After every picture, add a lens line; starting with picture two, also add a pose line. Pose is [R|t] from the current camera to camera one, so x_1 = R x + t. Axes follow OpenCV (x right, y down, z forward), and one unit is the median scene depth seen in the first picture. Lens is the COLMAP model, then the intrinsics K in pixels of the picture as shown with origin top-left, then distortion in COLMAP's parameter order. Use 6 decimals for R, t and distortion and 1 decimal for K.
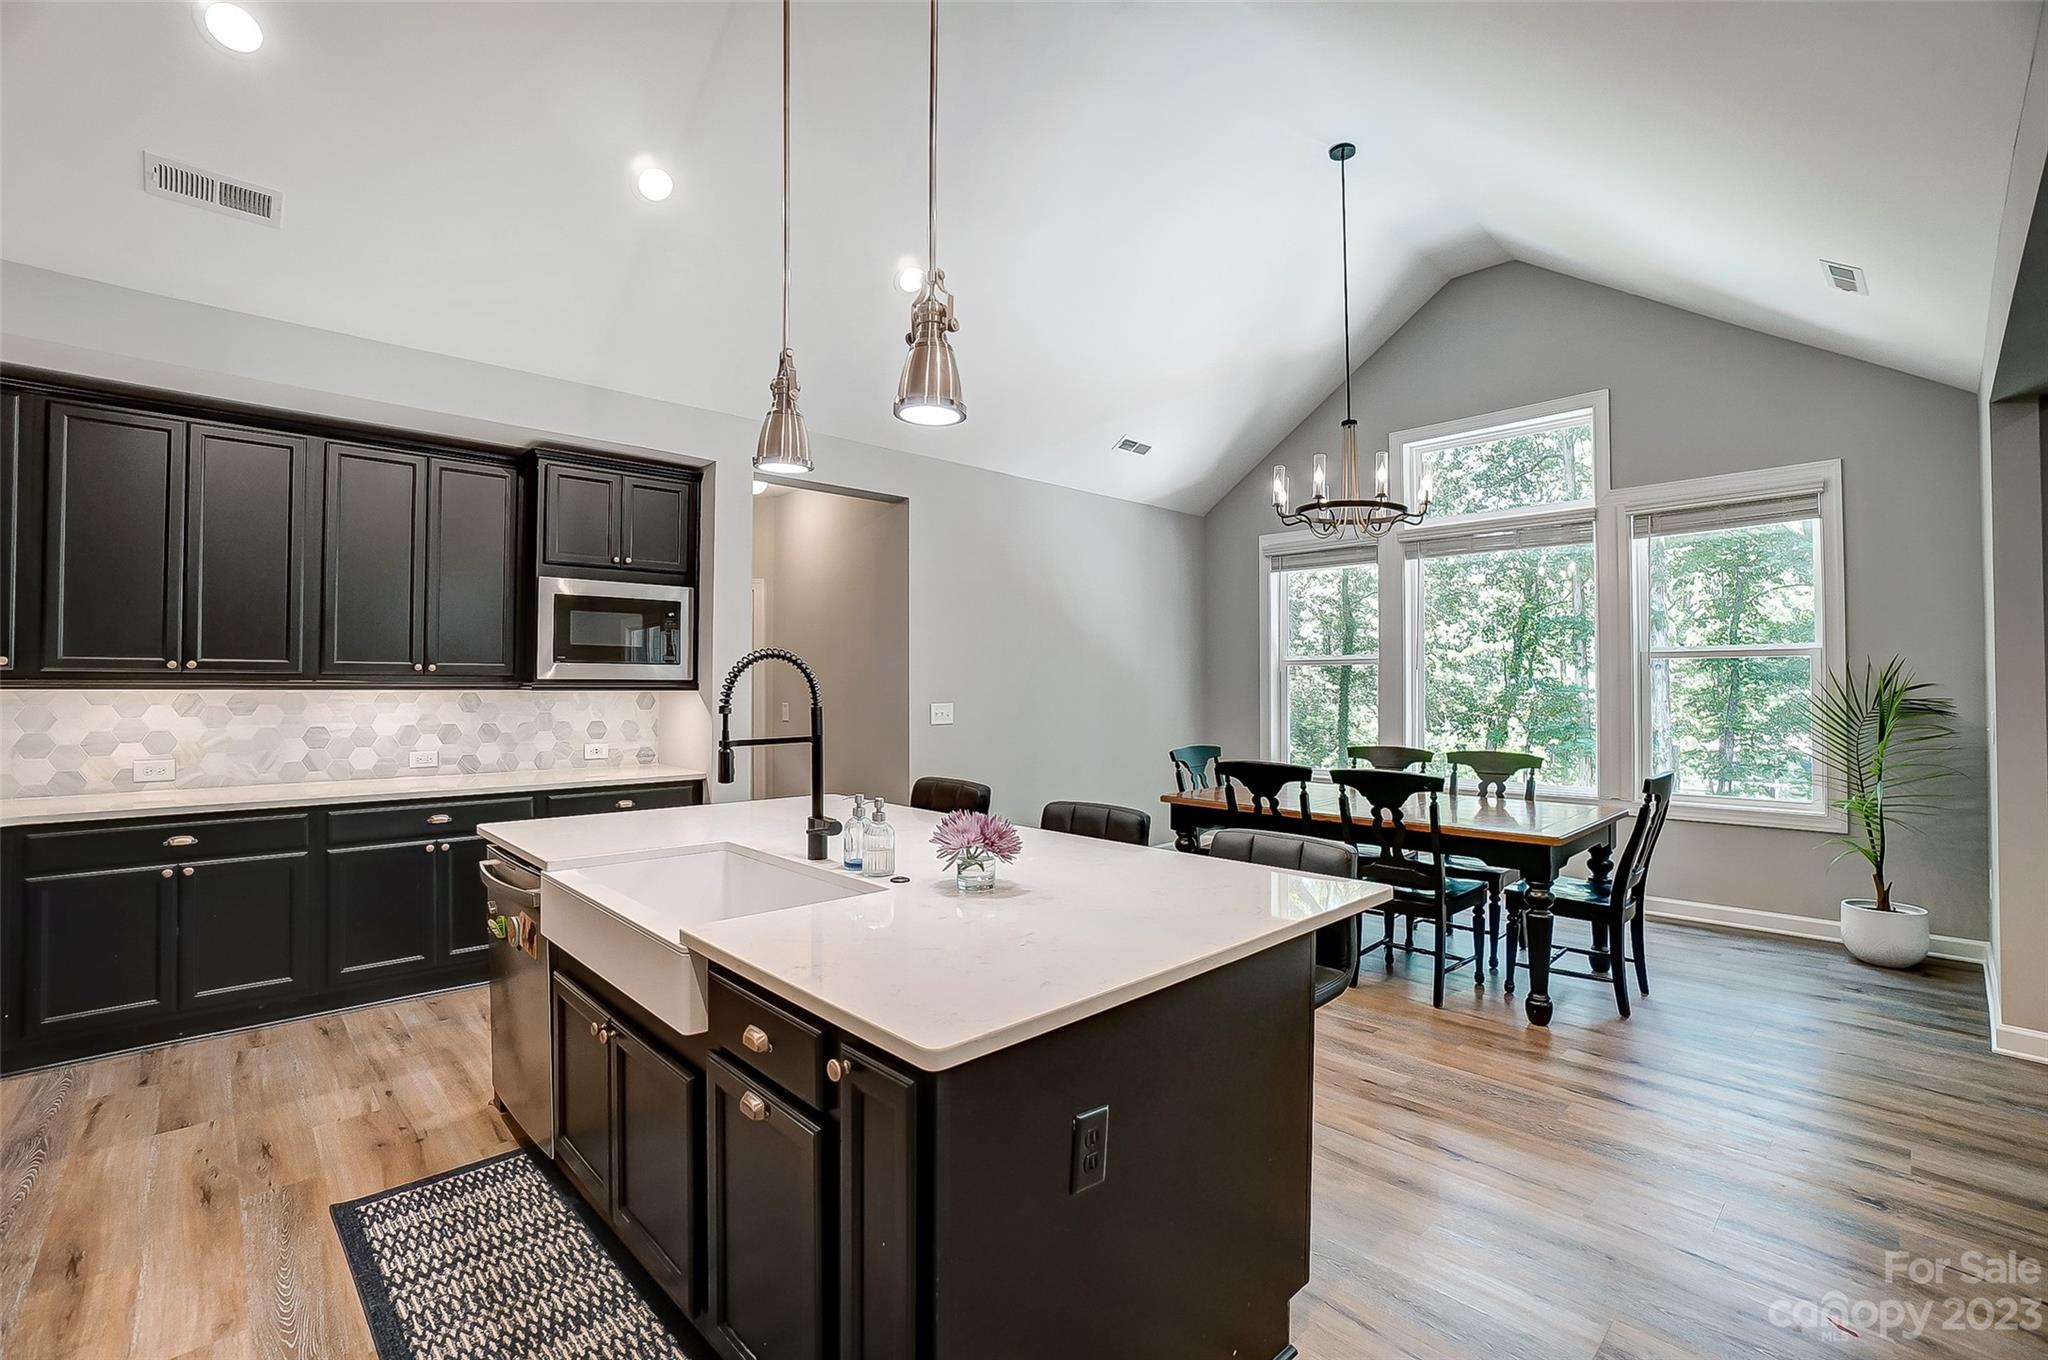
lens RADIAL K [[900.1, 0, 1010.3], [0, 900.1, 674.9], [0, 0, 1]] dist [-0.061448, 0.019943]
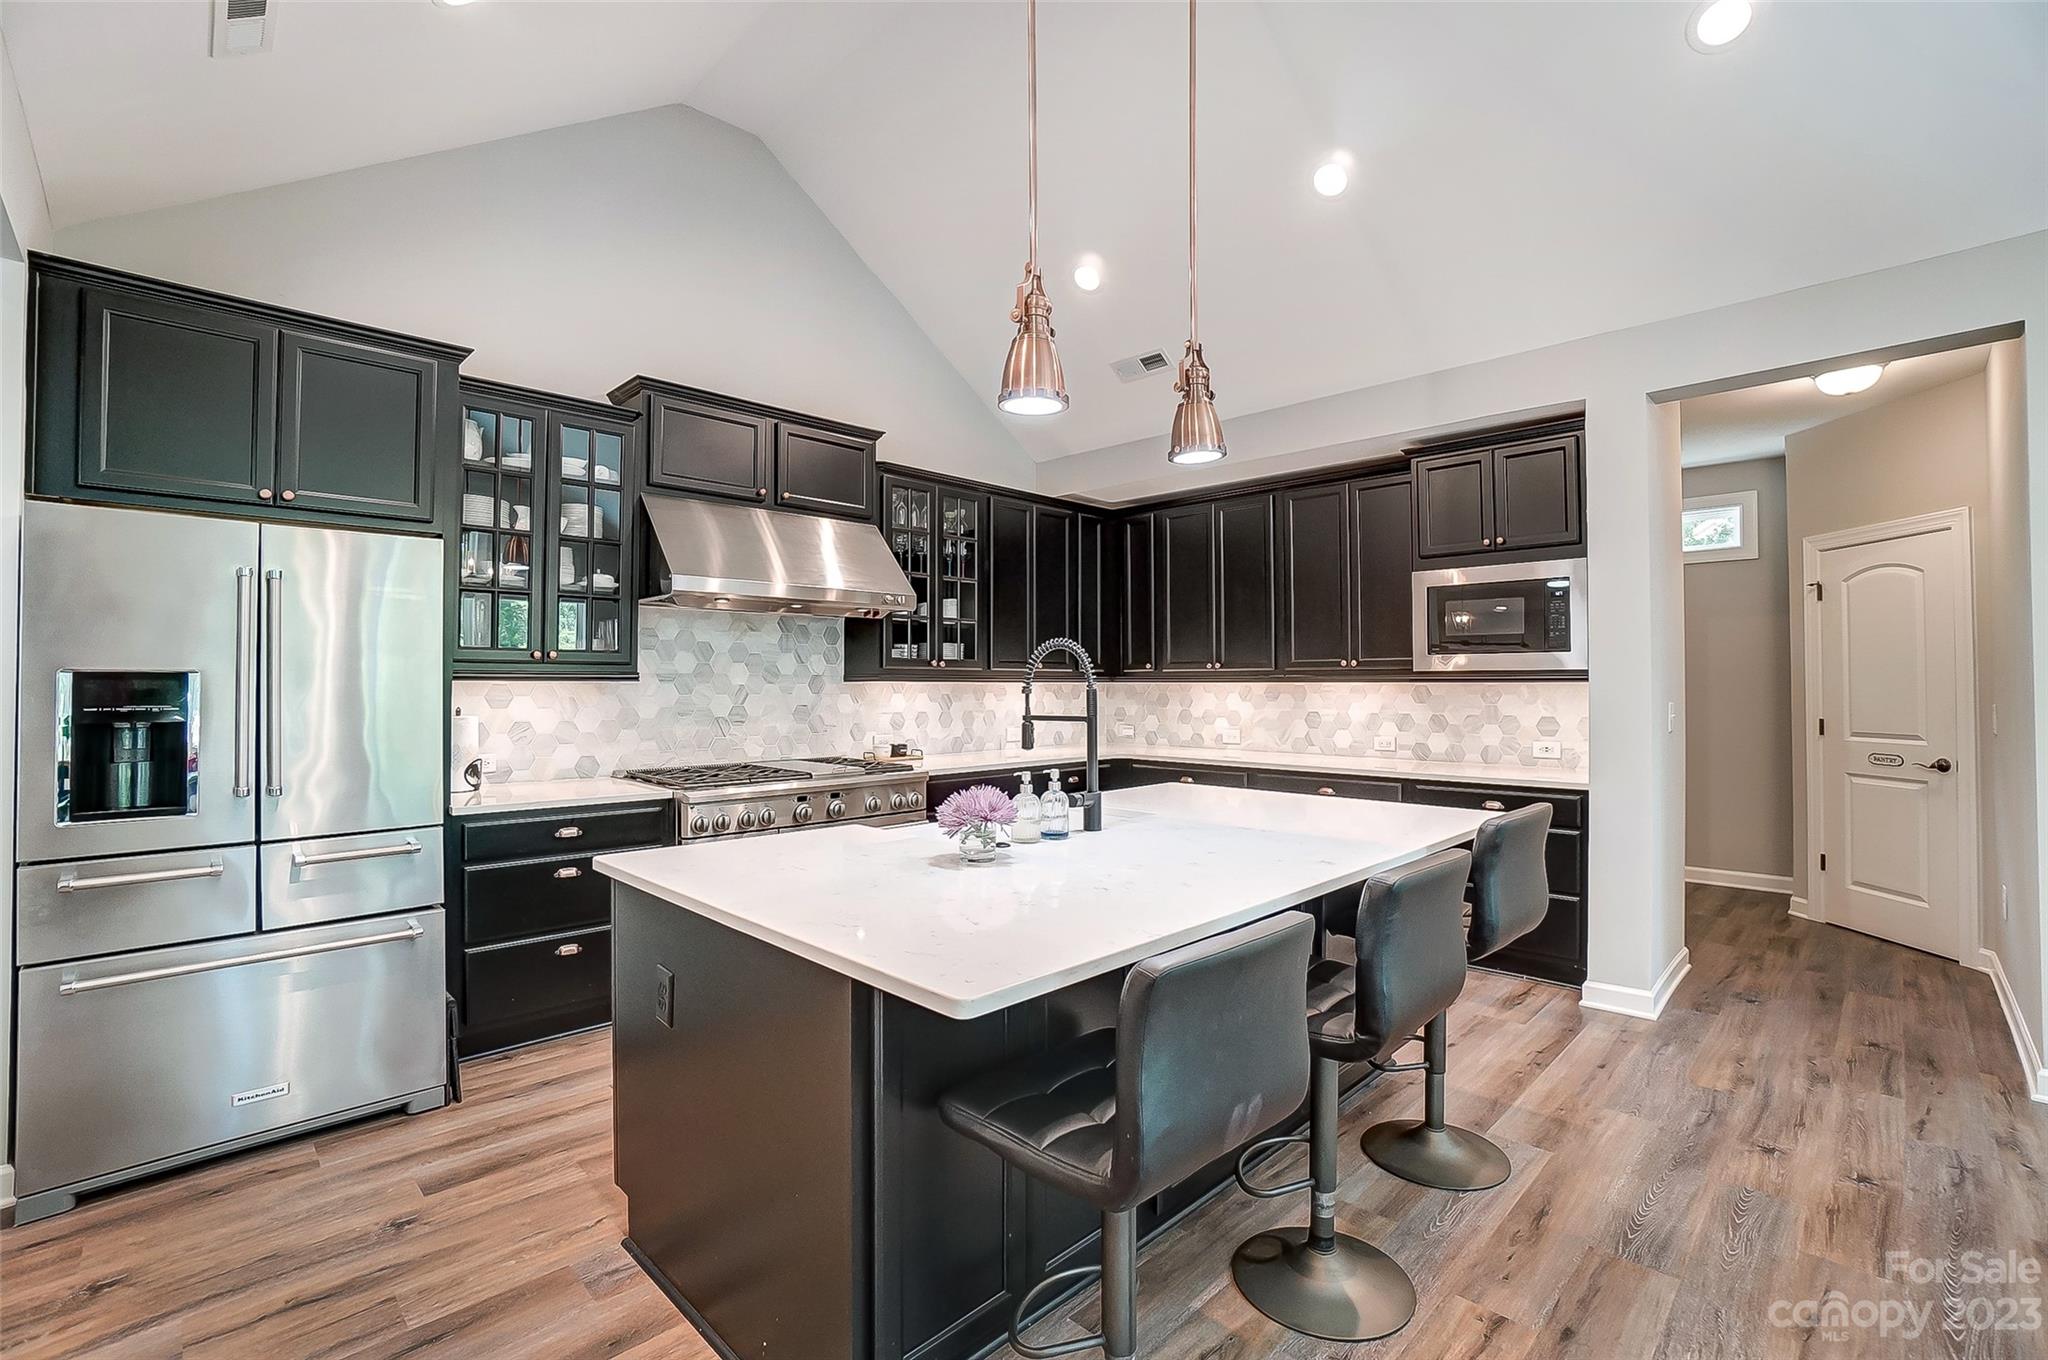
lens RADIAL K [[900.1, 0, 1010.3], [0, 900.1, 674.9], [0, 0, 1]] dist [-0.061448, 0.019943]
pose [[0.020700, -0.015884, -0.999660, 0.492035], [0.012587, 0.999799, -0.015626, 0.018971], [0.999706, -0.012259, 0.020896, 0.498748]]
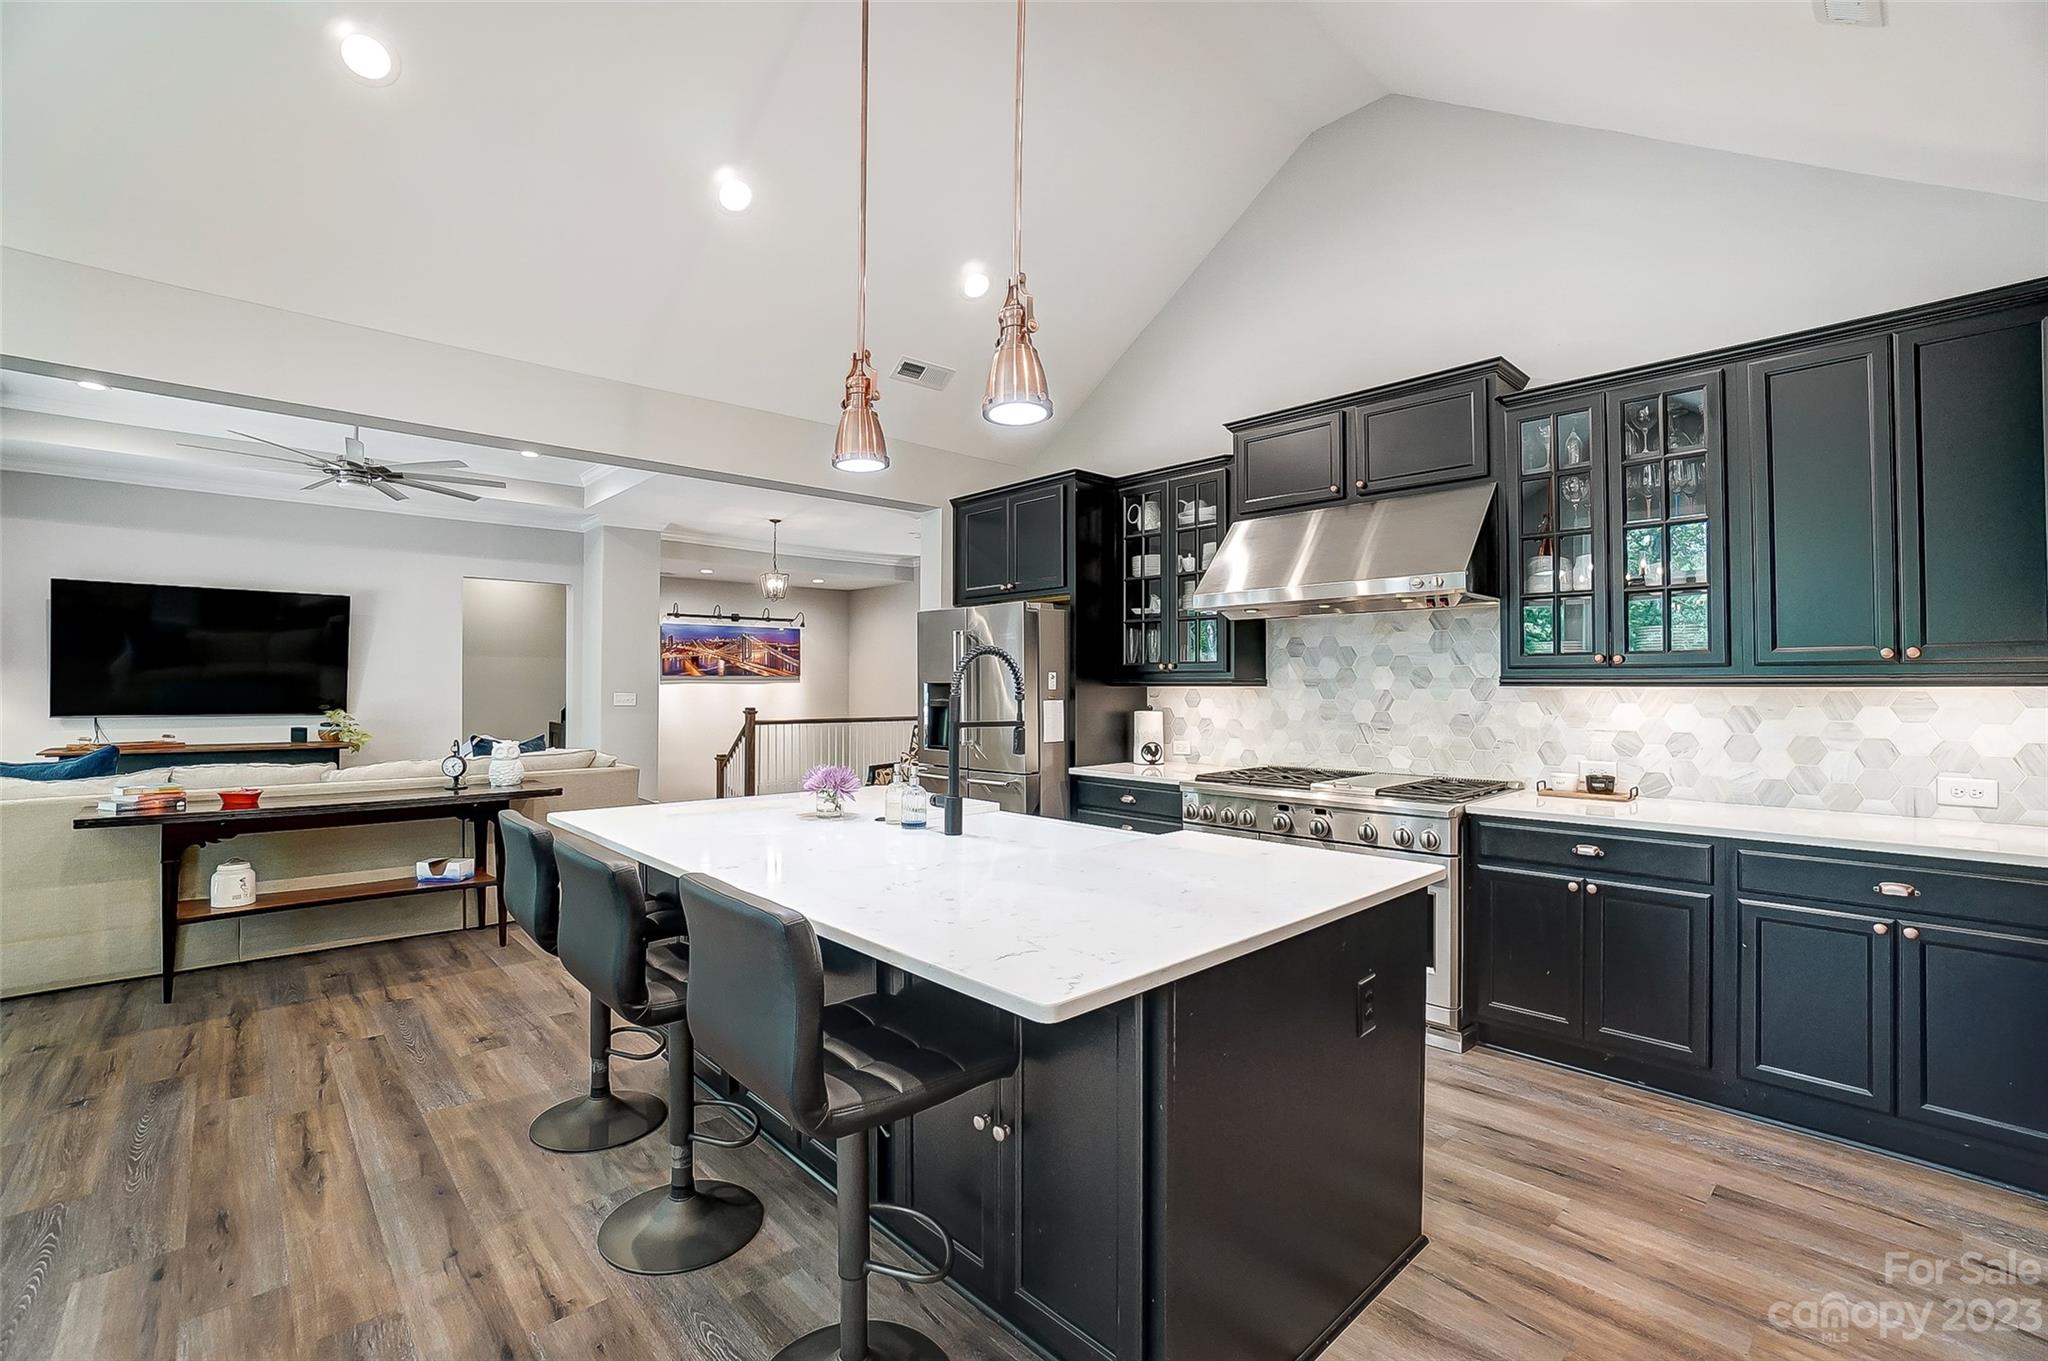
lens RADIAL K [[900.1, 0, 1010.3], [0, 900.1, 675.4], [0, 0, 1]] dist [-0.061448, 0.019943]
pose [[-0.999771, -0.006433, 0.020386, -0.171133], [-0.006942, 0.999663, -0.025016, 0.021762], [-0.020218, -0.025151, -0.999479, 1.187280]]
